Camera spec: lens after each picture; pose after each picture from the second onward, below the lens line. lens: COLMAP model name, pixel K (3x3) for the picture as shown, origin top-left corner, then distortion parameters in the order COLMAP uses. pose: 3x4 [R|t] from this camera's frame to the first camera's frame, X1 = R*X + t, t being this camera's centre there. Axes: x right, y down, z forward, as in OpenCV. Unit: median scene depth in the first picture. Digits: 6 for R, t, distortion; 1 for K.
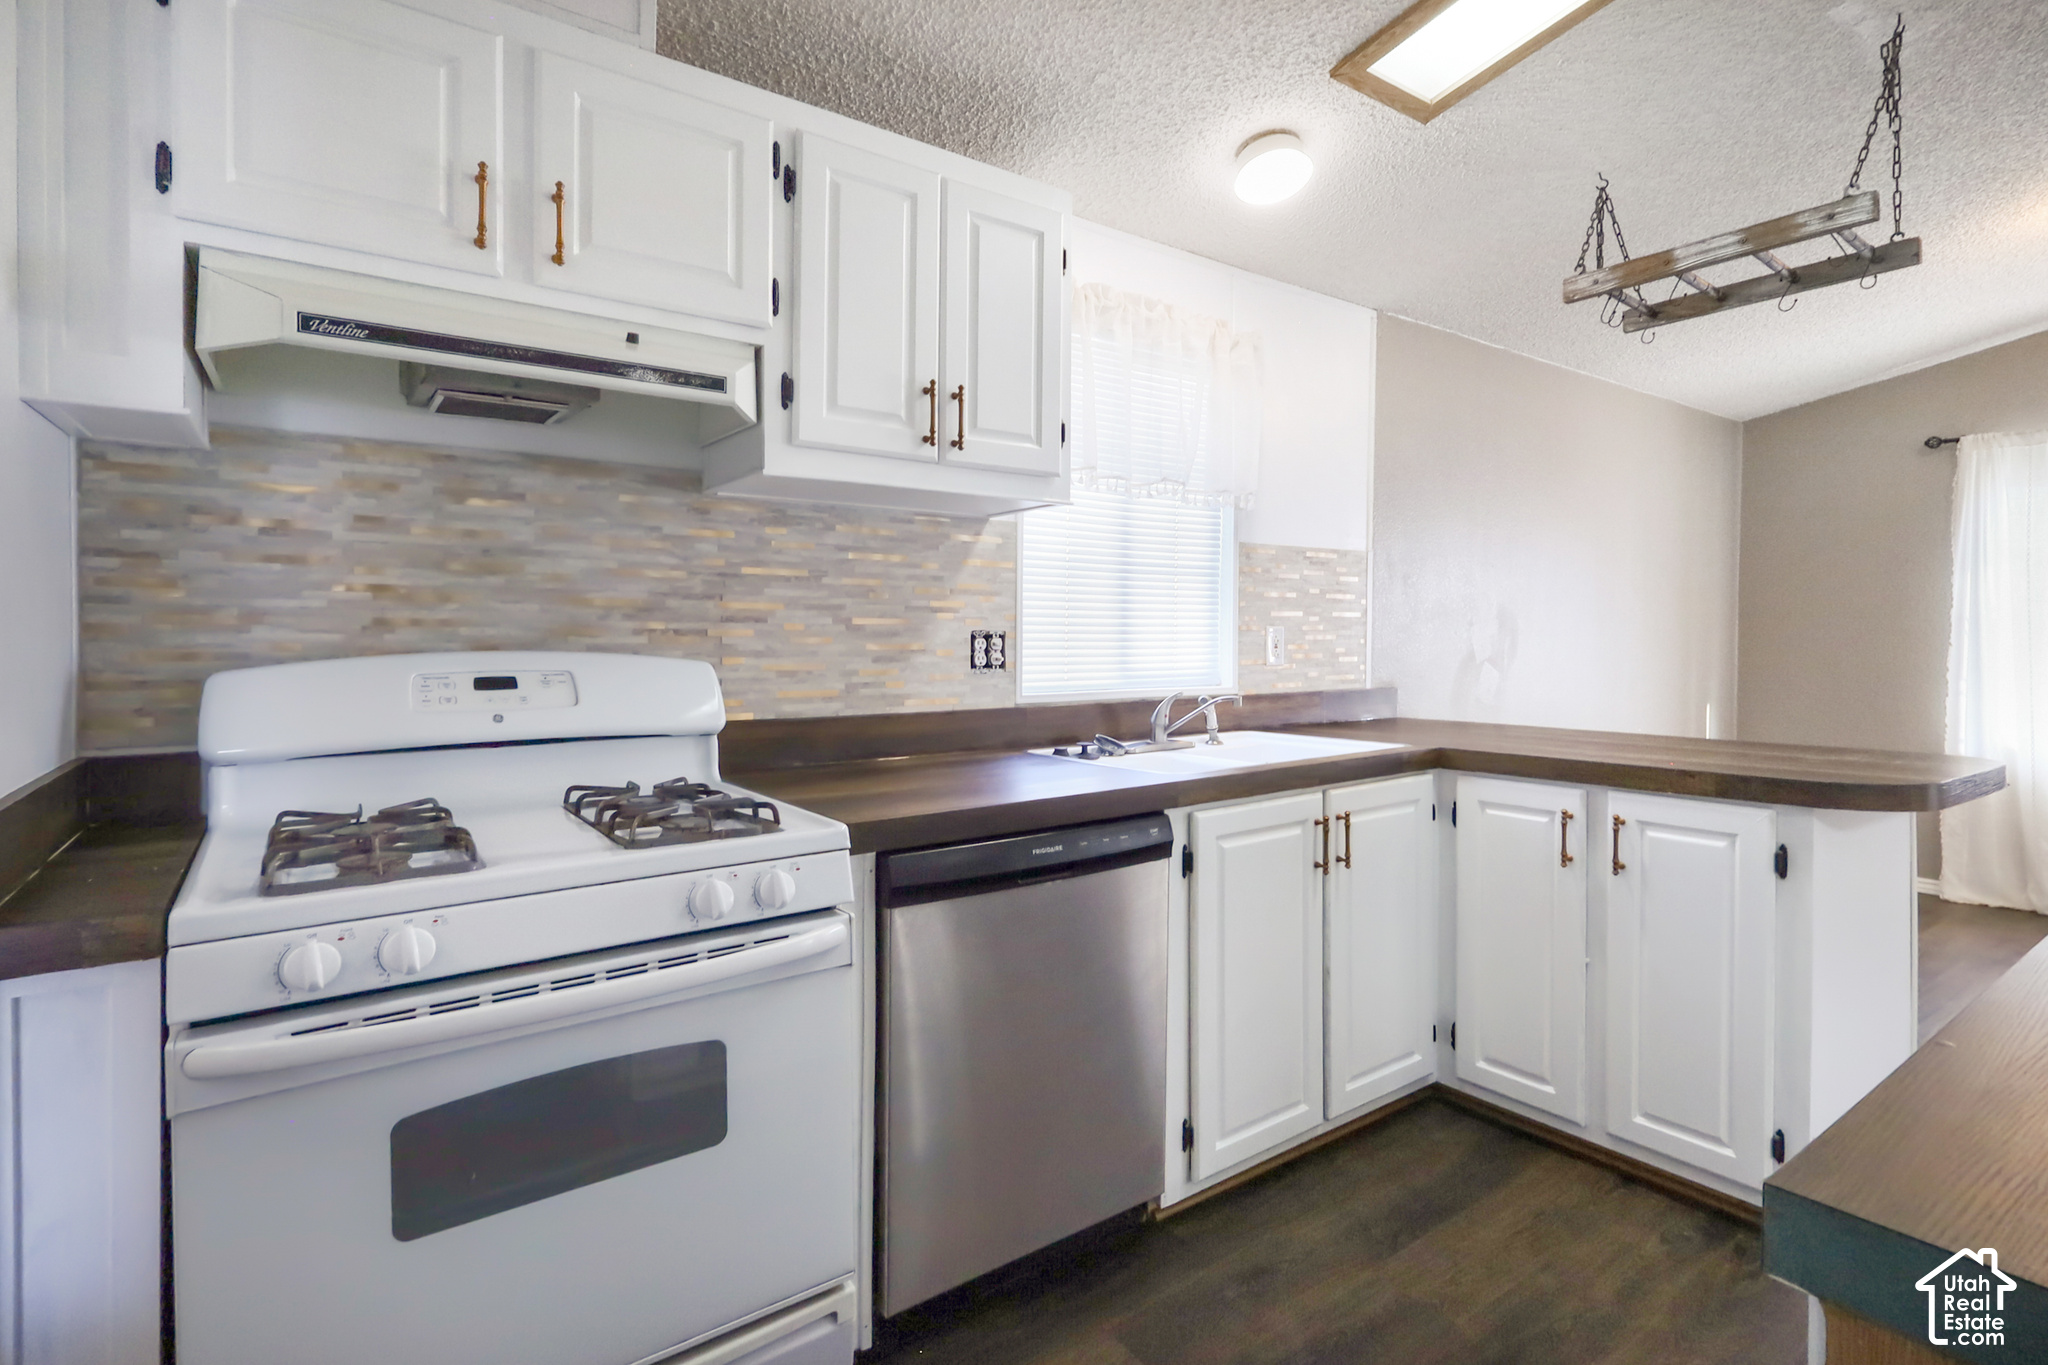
lens RADIAL K [[996.4, 0, 1021.1], [0, 996.4, 645.2], [0, 0, 1]] dist [-0.000502, 0.000213]
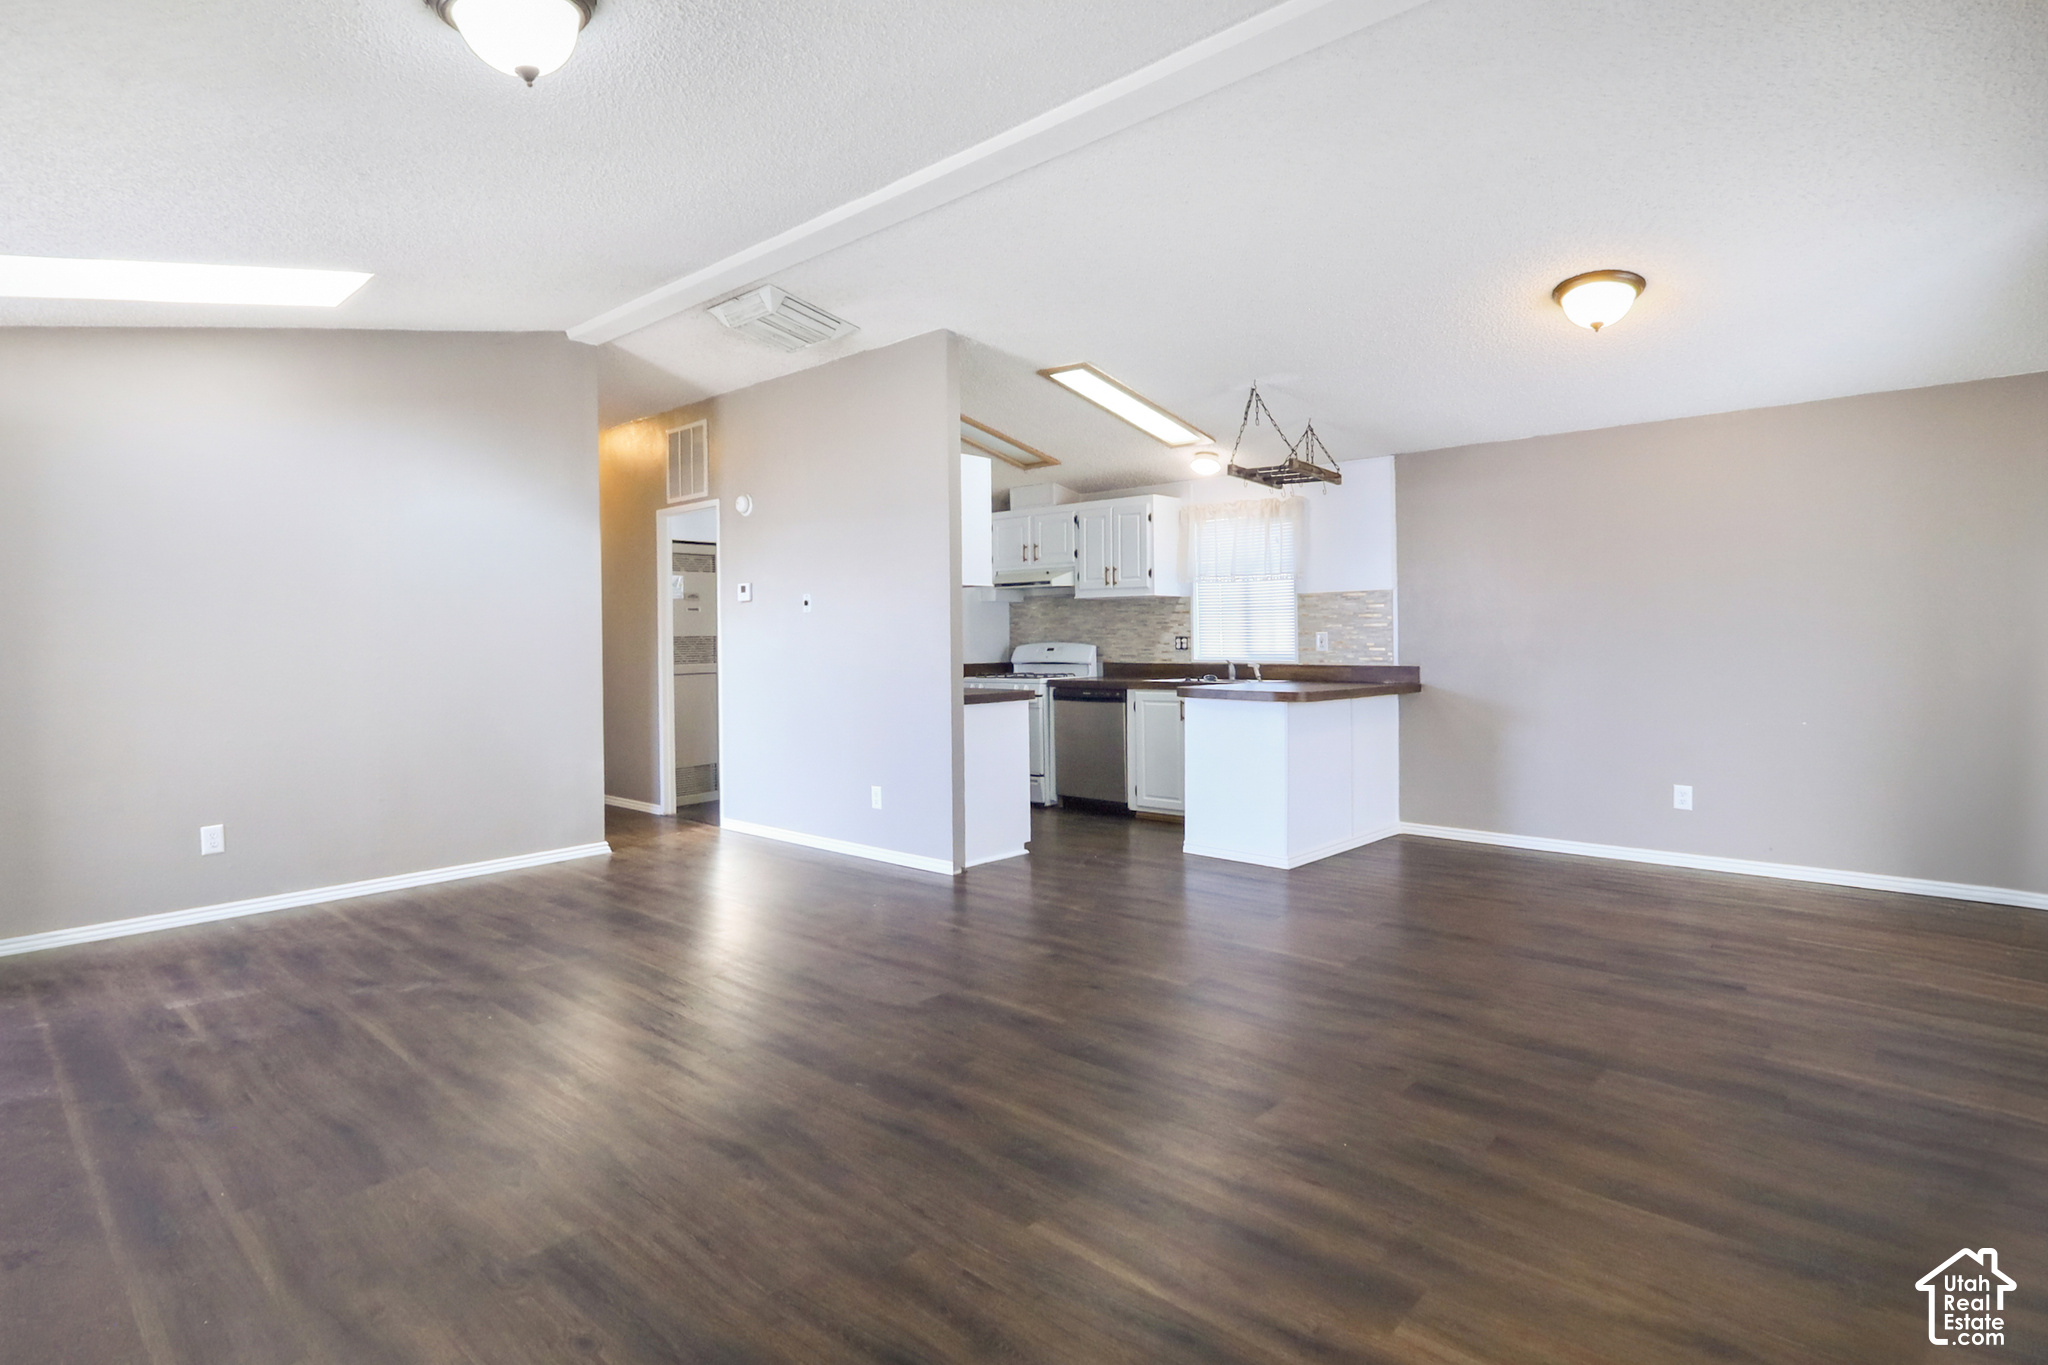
lens RADIAL K [[996.4, 0, 1020.4], [0, 996.4, 662.8], [0, 0, 1]] dist [-0.000502, 0.000213]
pose [[0.223243, 0.022451, -0.974504, 2.846959], [-0.000039, 0.999735, 0.023023, -0.004357], [0.974763, -0.005101, 0.223184, -0.084796]]
